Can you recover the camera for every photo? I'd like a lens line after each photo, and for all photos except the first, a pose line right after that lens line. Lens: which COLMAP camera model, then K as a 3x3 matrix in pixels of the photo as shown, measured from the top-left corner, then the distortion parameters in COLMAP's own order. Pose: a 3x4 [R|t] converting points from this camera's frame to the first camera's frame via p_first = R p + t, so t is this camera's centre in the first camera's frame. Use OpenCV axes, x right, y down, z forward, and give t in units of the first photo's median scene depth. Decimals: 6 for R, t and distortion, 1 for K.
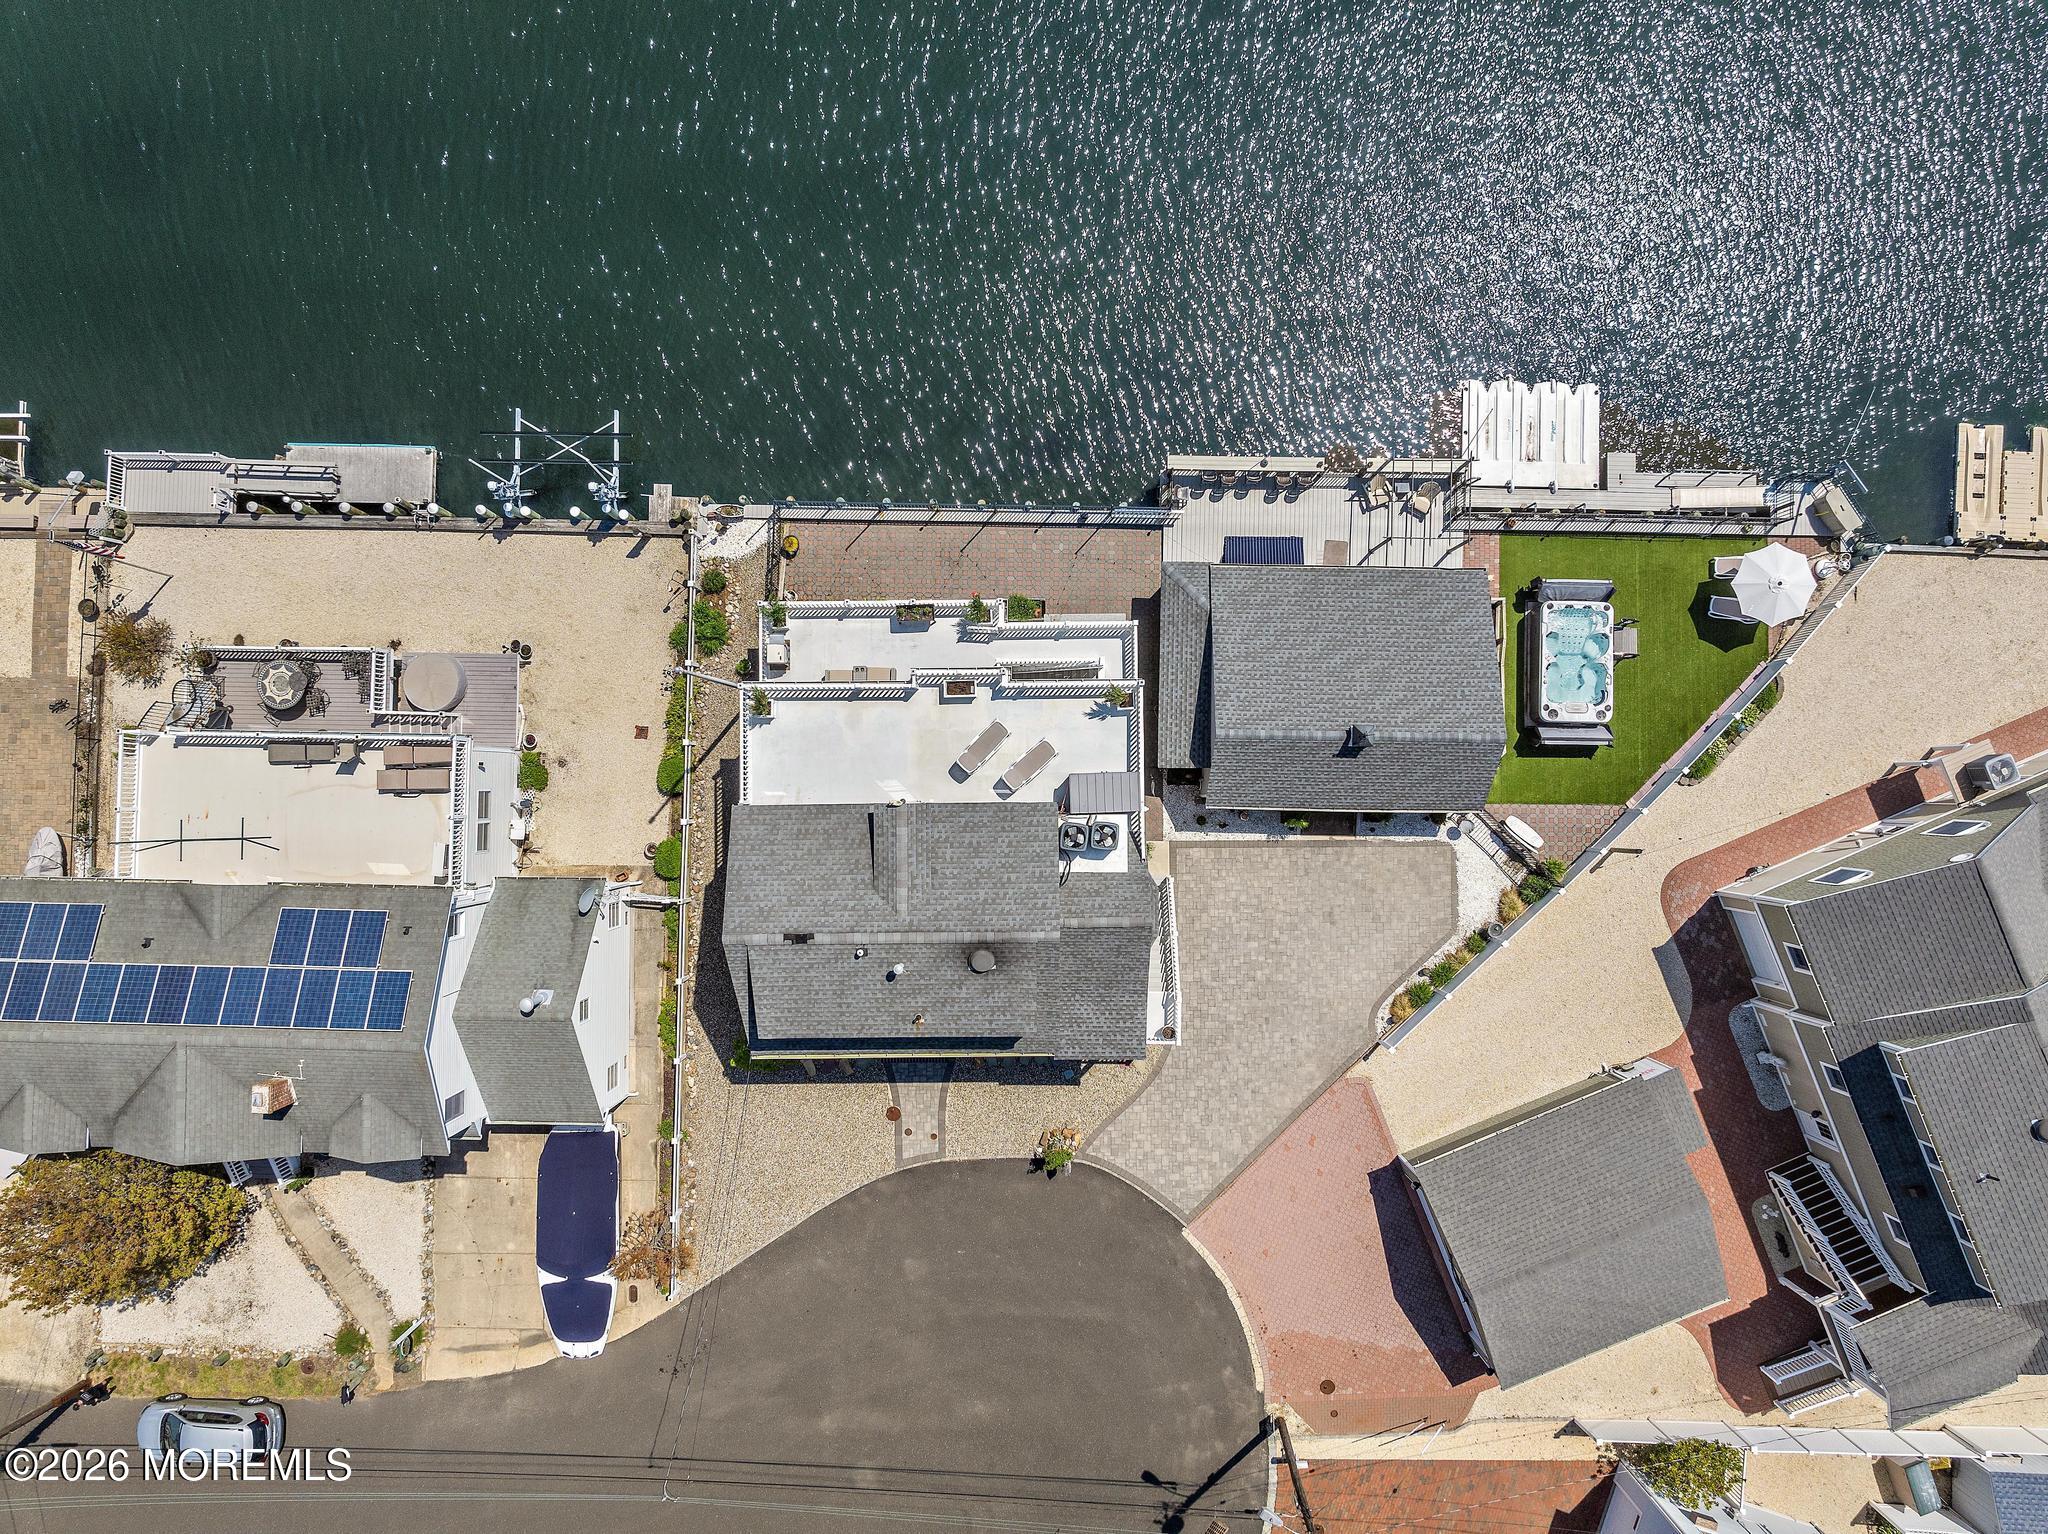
lens RADIAL K [[1452.0, 0, 1029.5], [0, 1452.0, 763.6], [0, 0, 1]] dist [-0.037110, 0.005823]
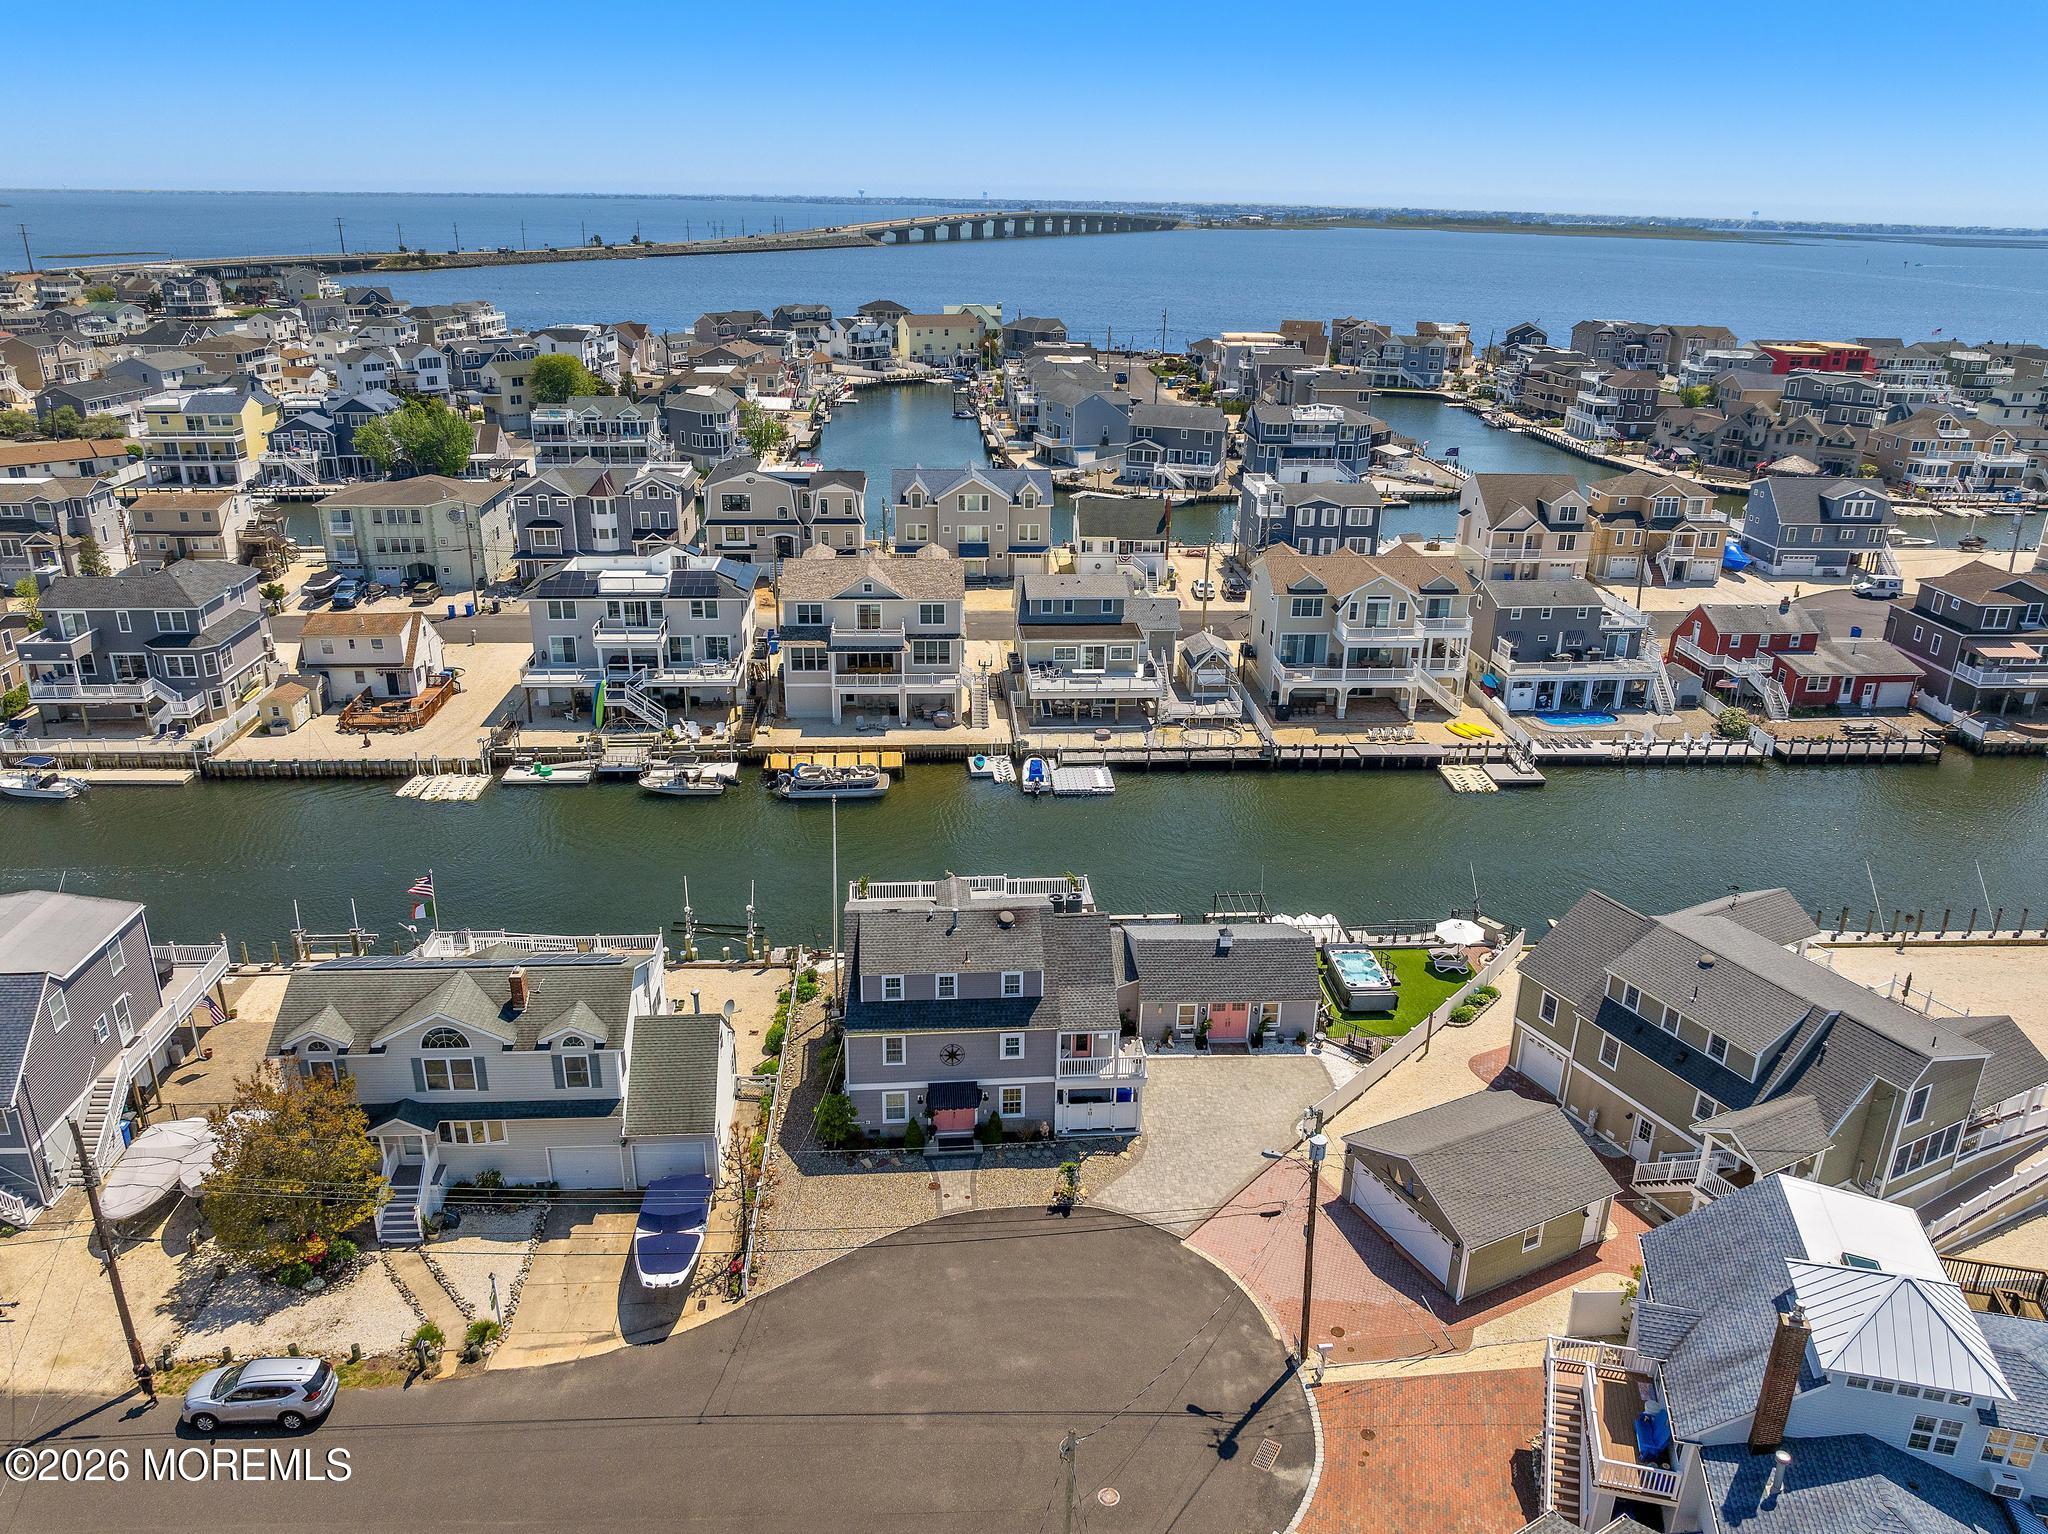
lens RADIAL K [[1460.3, 0, 1028.6], [0, 1460.3, 763.5], [0, 0, 1]] dist [-0.030150, -0.010424]
pose [[0.996061, -0.007389, 0.088364, -0.121210], [0.084593, 0.377974, -0.921944, 1.264105], [-0.026587, 0.925787, 0.377110, 0.190204]]
